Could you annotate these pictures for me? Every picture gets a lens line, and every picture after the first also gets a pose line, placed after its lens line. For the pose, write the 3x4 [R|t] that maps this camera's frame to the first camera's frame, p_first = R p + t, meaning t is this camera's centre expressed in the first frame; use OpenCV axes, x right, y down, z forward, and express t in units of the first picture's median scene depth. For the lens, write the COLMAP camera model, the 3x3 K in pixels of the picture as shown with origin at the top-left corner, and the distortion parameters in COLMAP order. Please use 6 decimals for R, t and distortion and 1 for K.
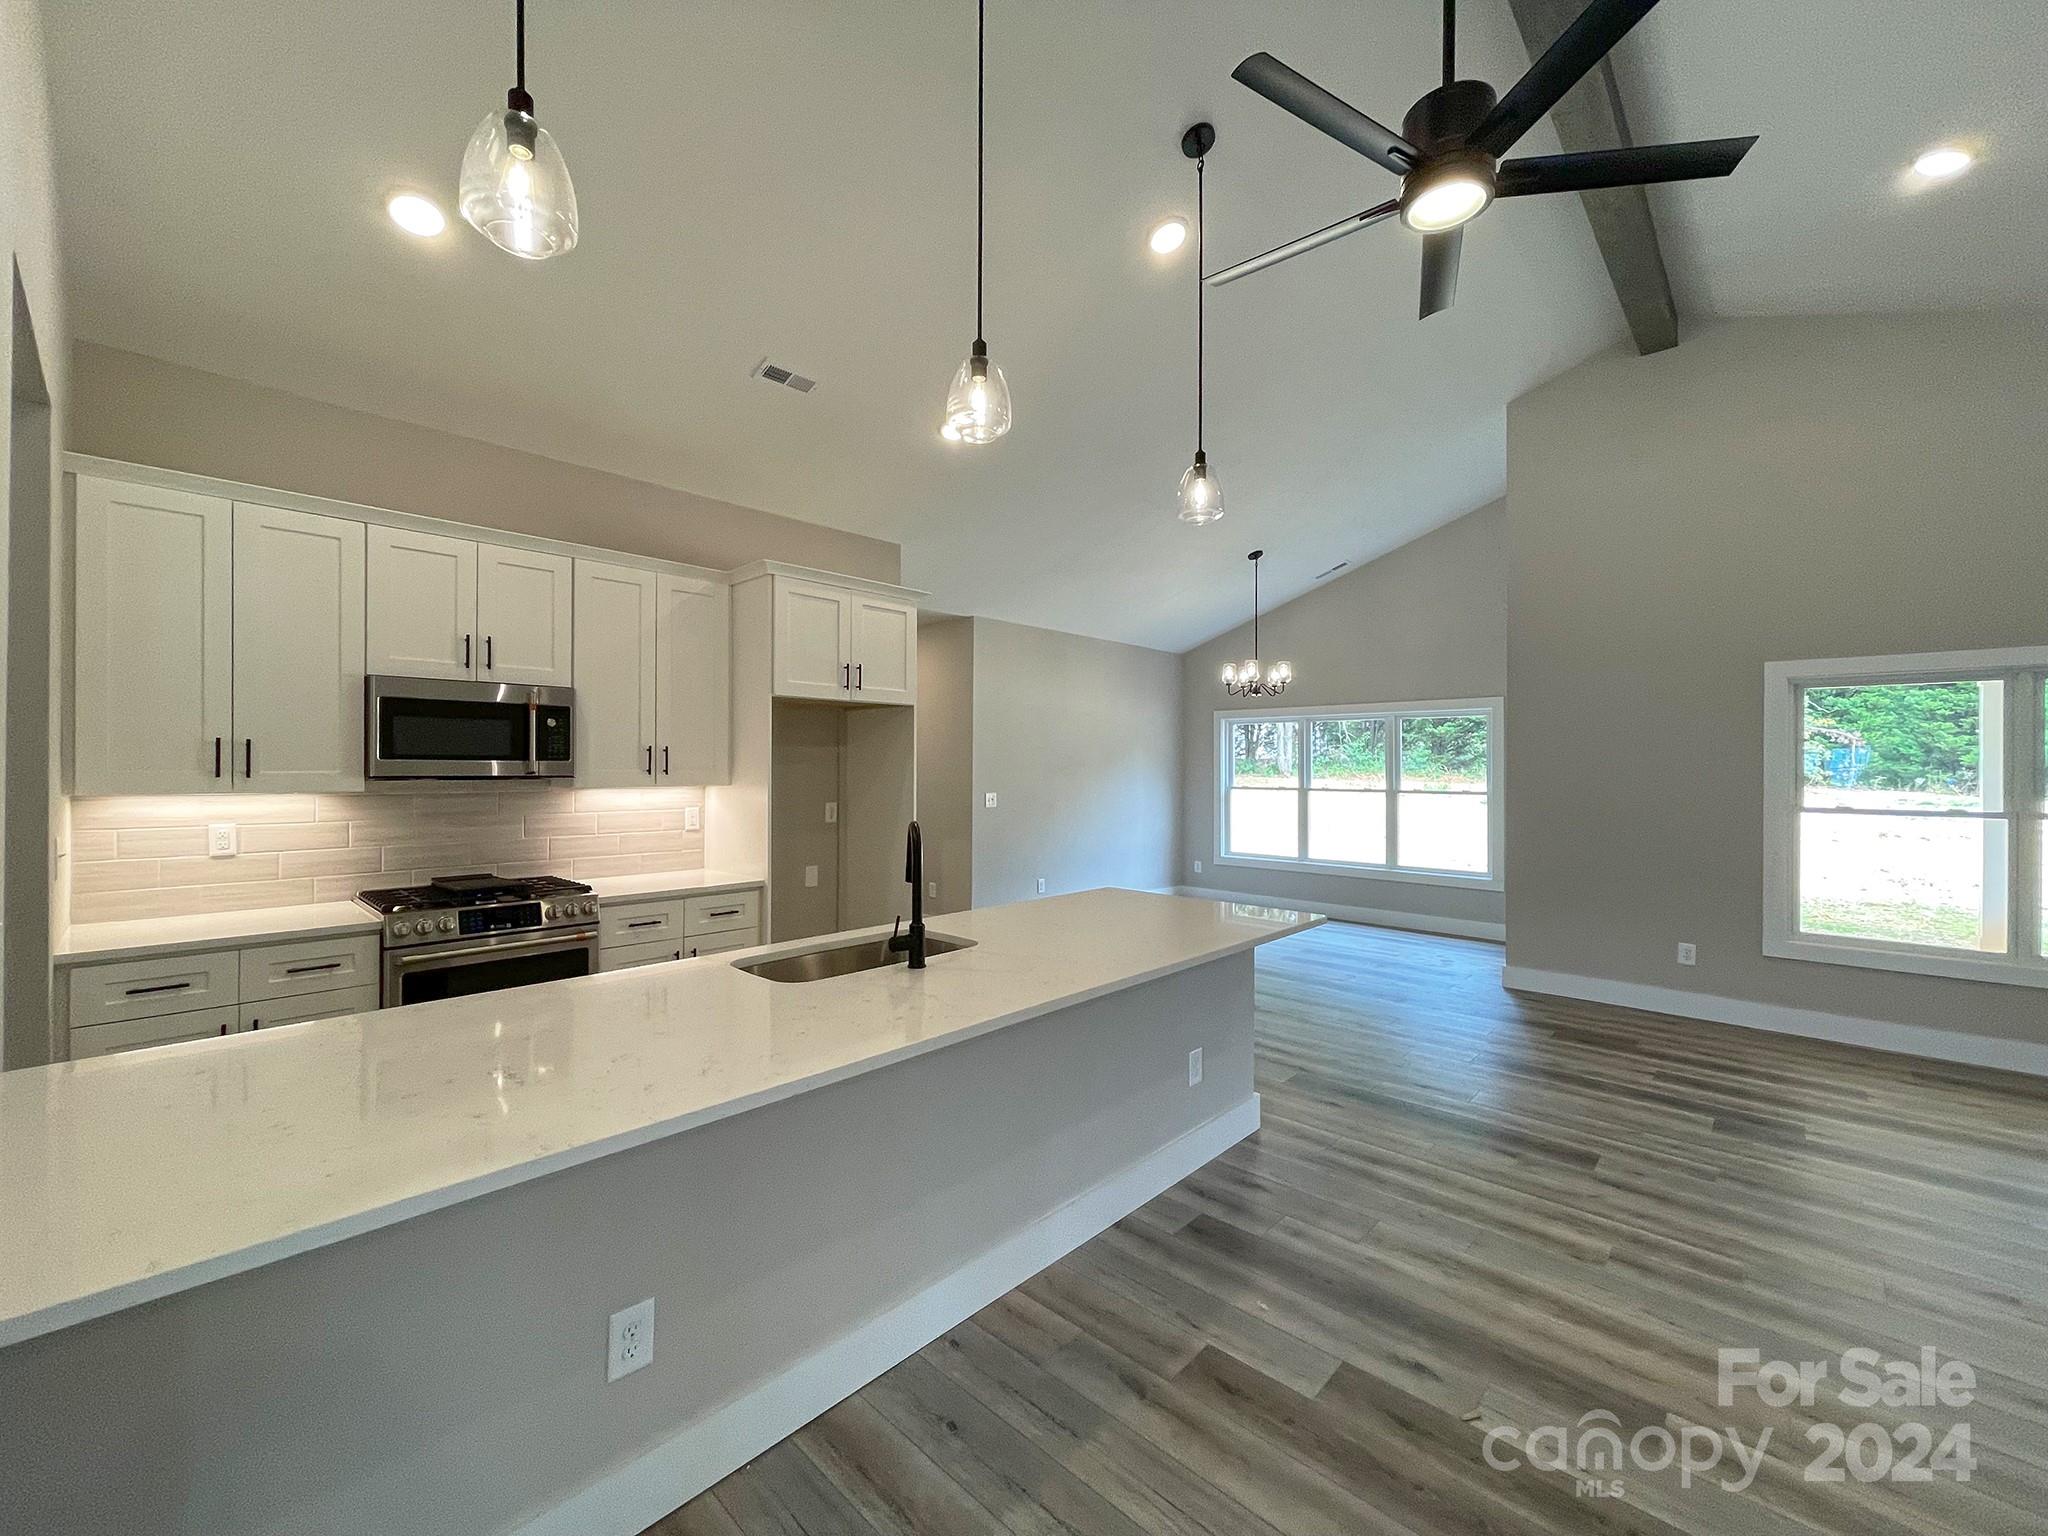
lens RADIAL K [[837.3, 0, 1011.1], [0, 837.3, 768.4], [0, 0, 1]] dist [0.000067, 0.000566]
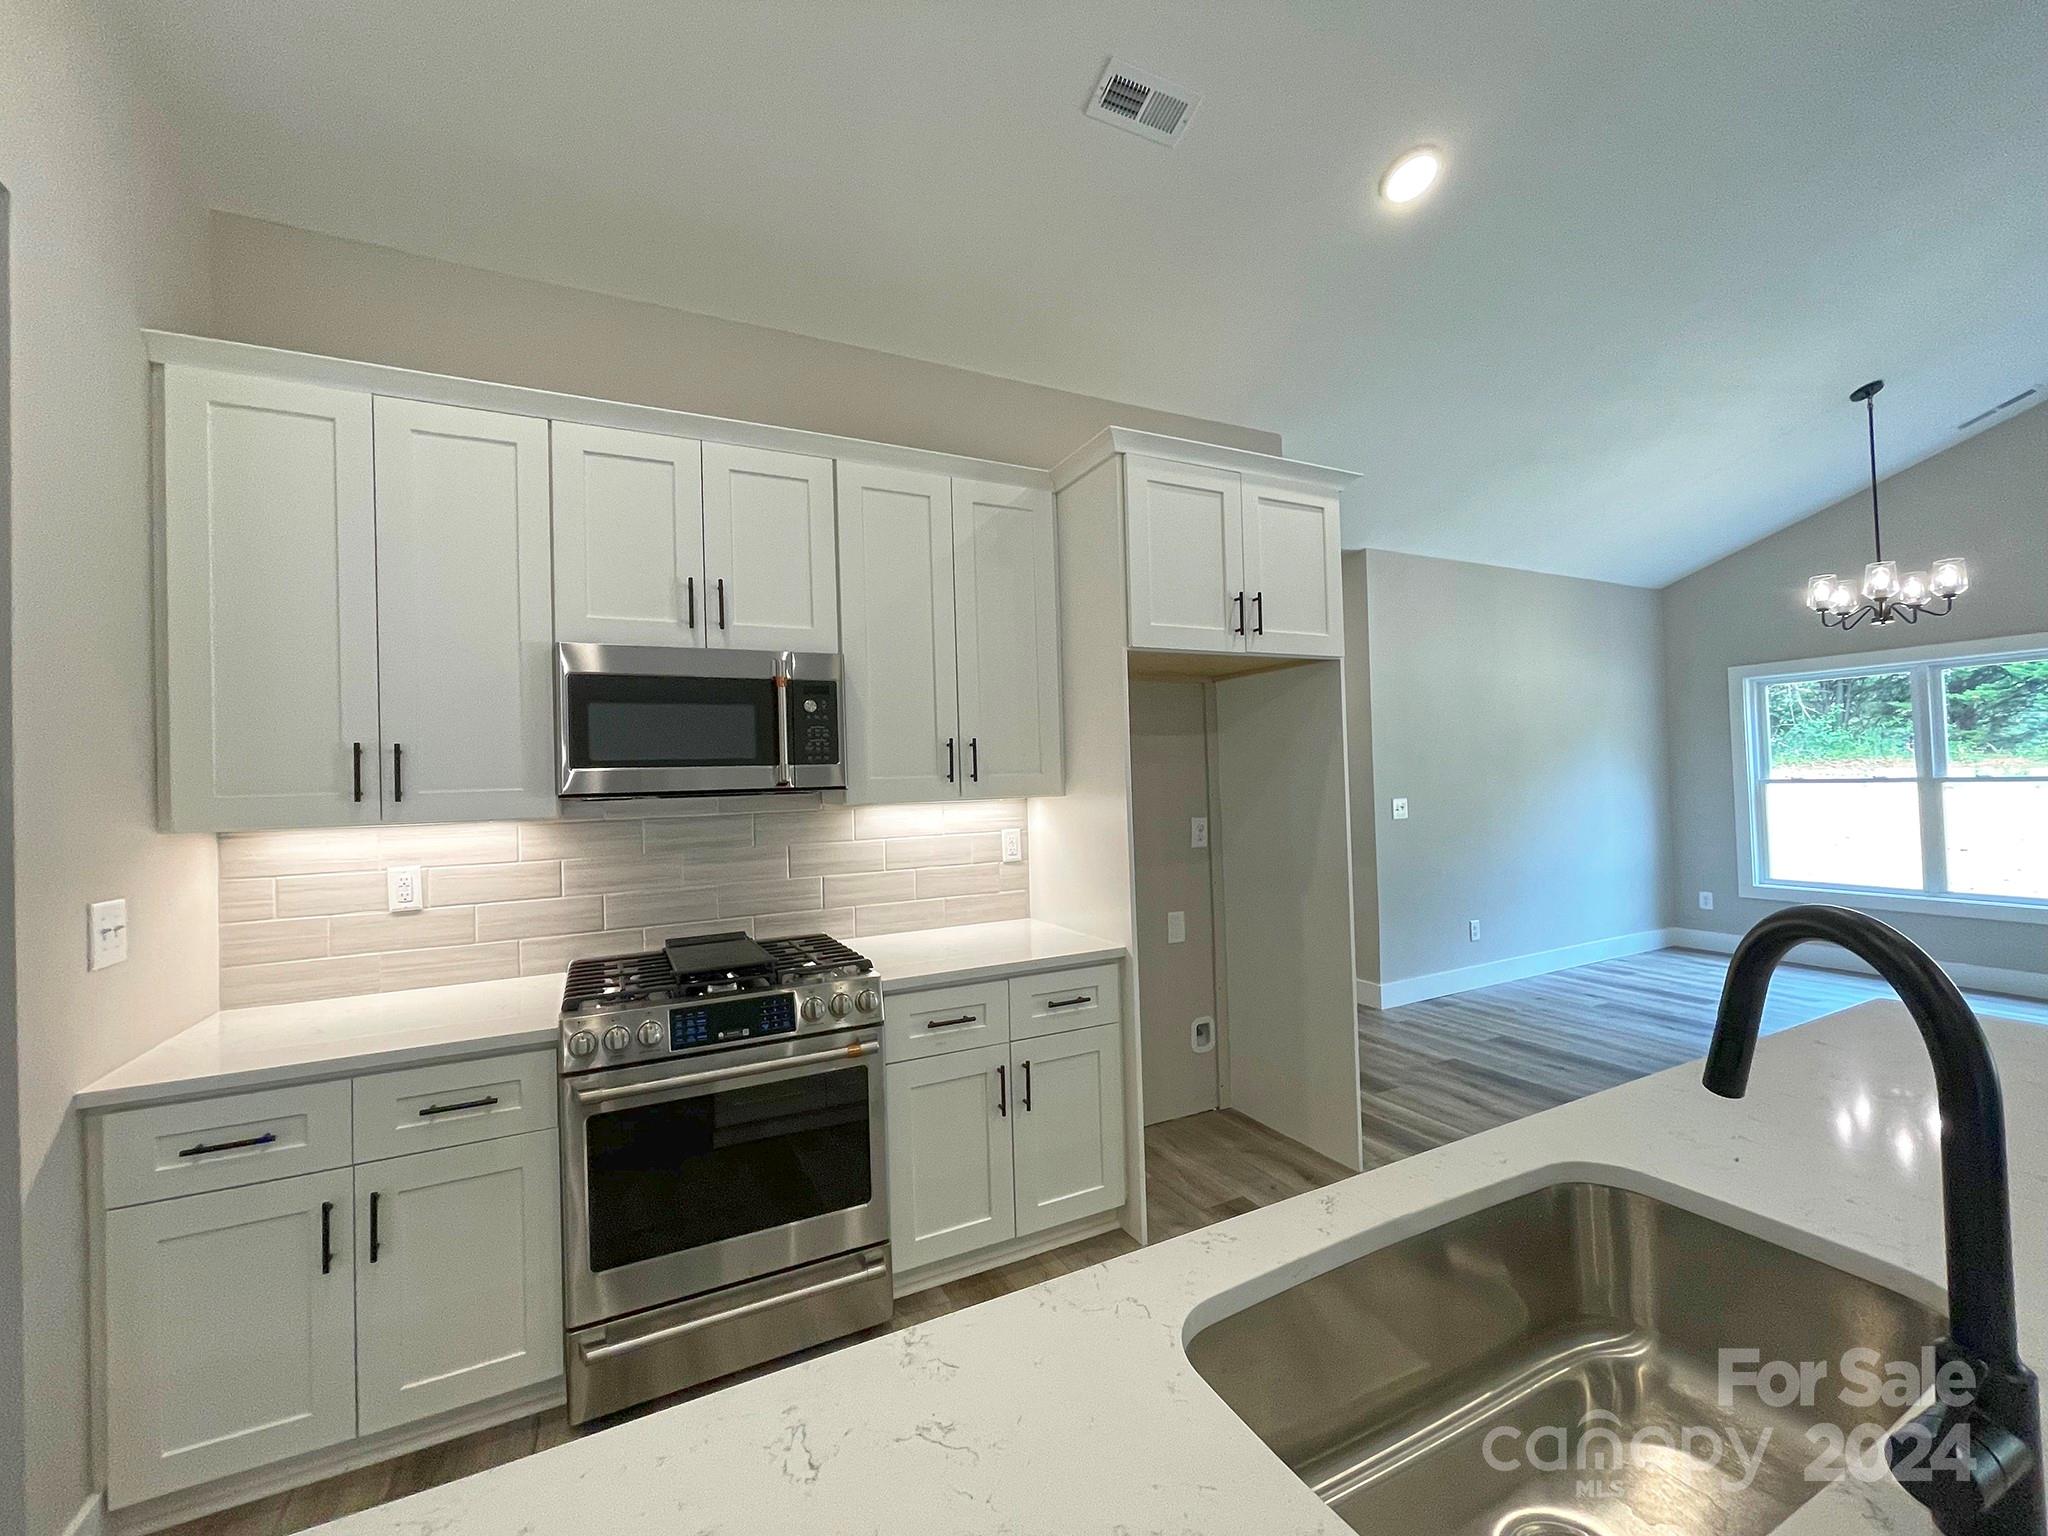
lens RADIAL K [[829.0, 0, 1009.4], [0, 829.0, 766.6], [0, 0, 1]] dist [-0.000092, 0.000072]
pose [[0.941284, -0.038524, -0.335410, -0.170227], [0.033816, 0.999231, -0.019868, 0.009818], [0.335918, 0.007359, 0.941863, 0.403815]]
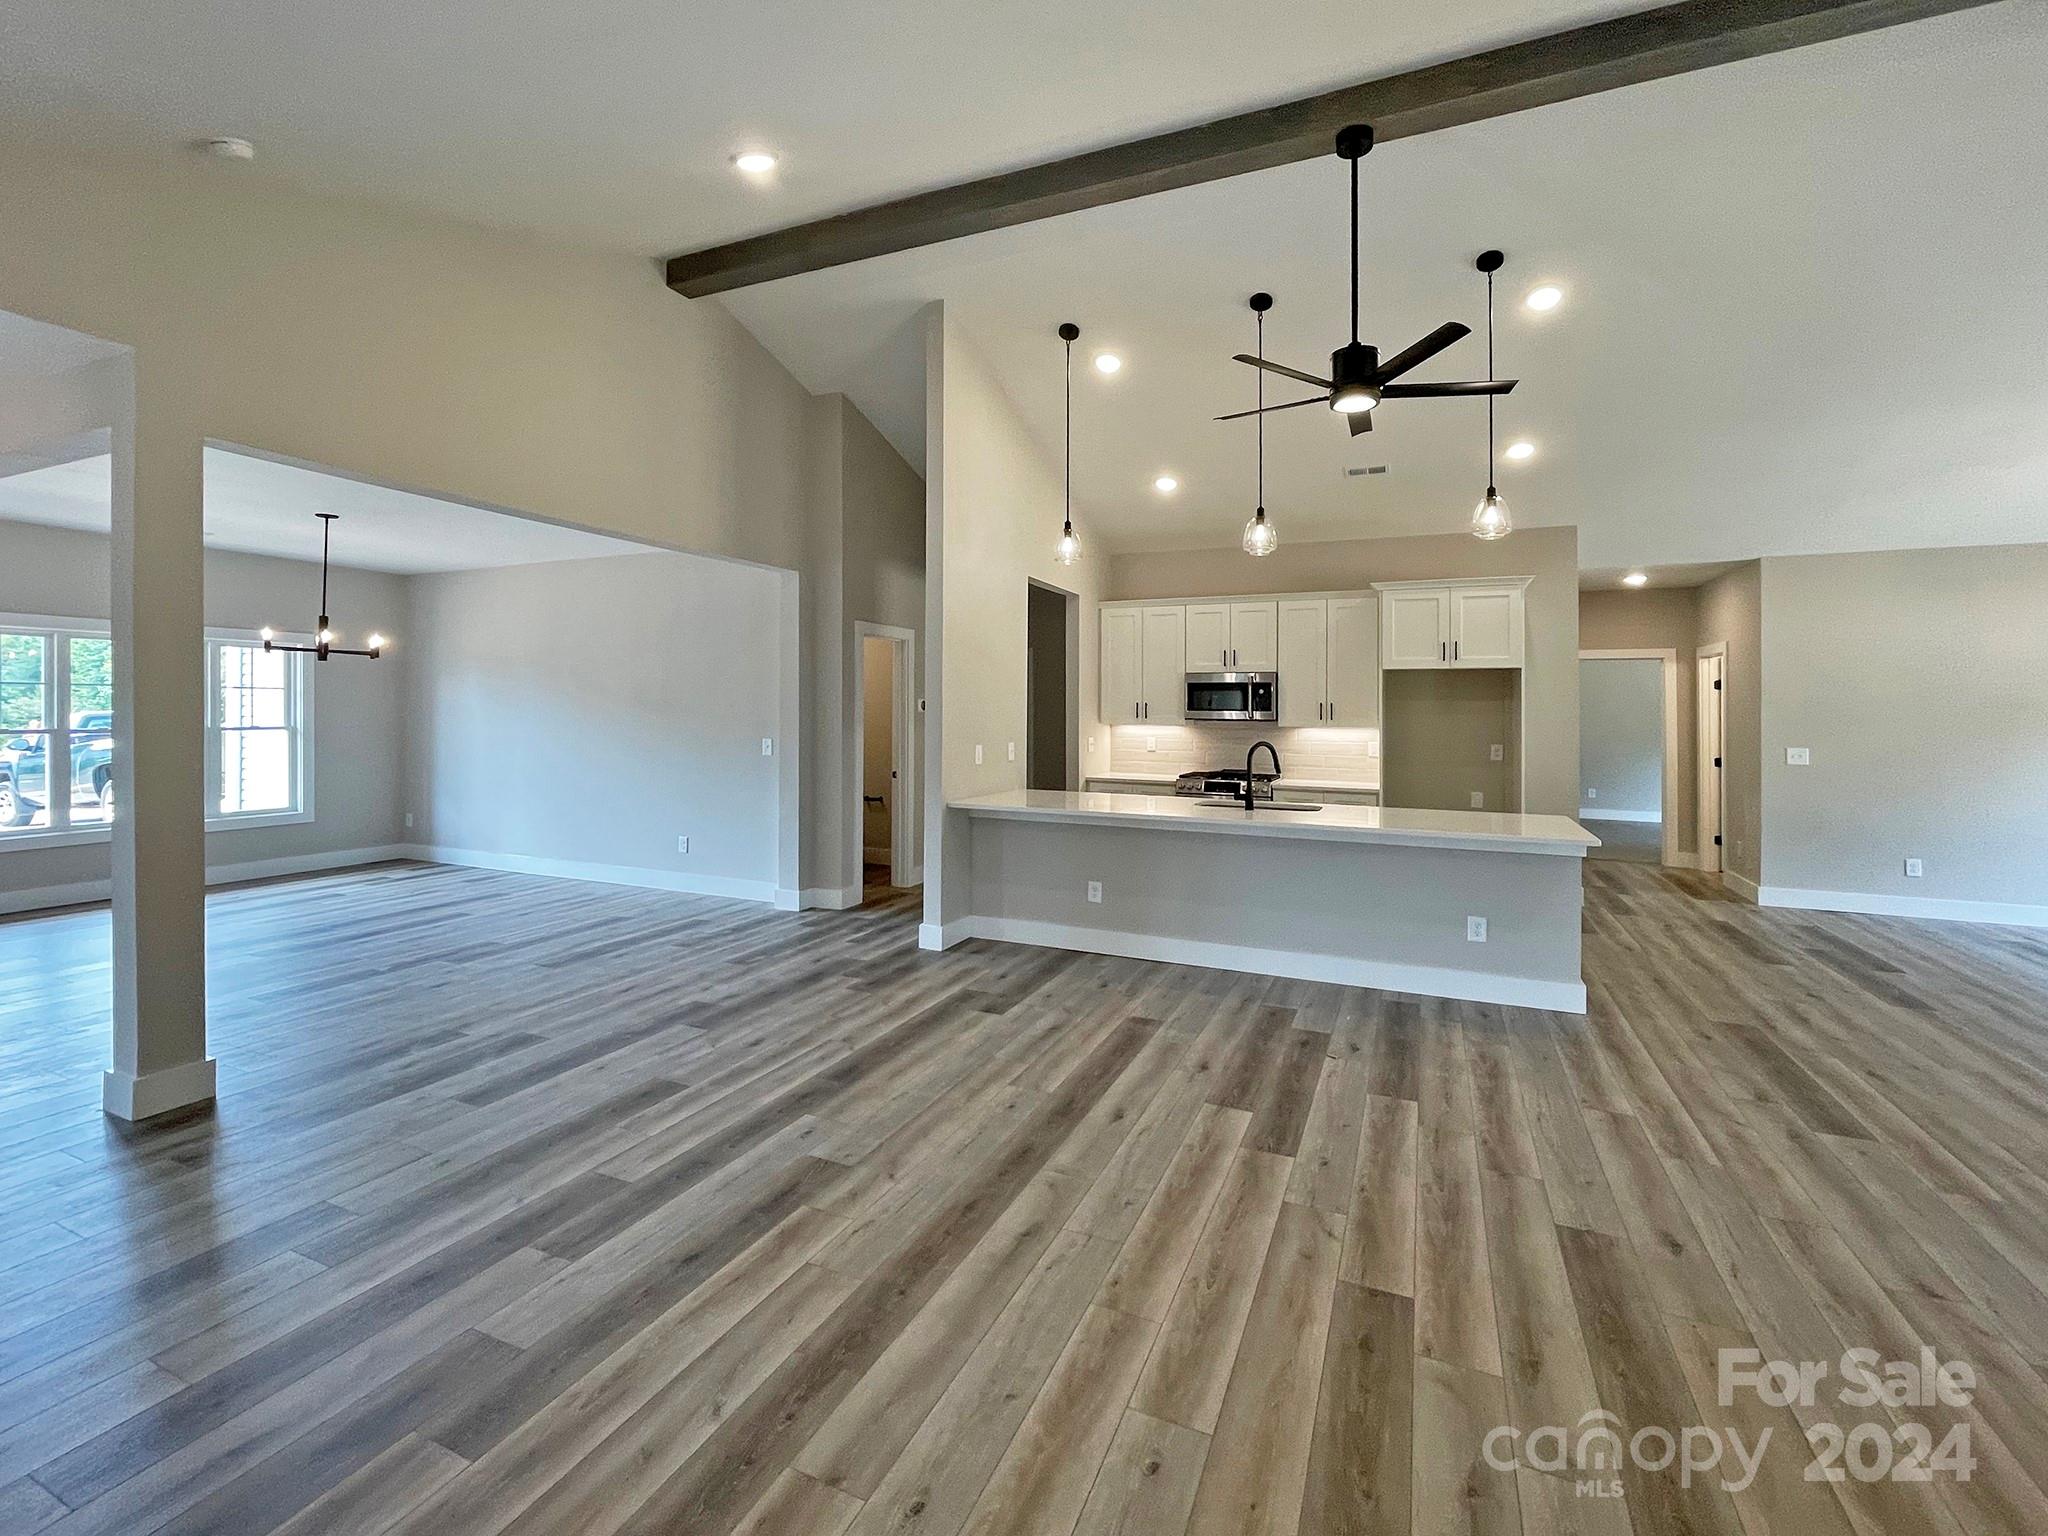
lens RADIAL K [[869.2, 0, 1003.3], [0, 869.2, 705.4], [0, 0, 1]] dist [-0.000797, 0.000310]
pose [[0.327534, -0.006532, -0.944817, 1.026738], [-0.008794, 0.999912, -0.009961, 0.002157], [0.944798, 0.011572, 0.327448, -0.170600]]
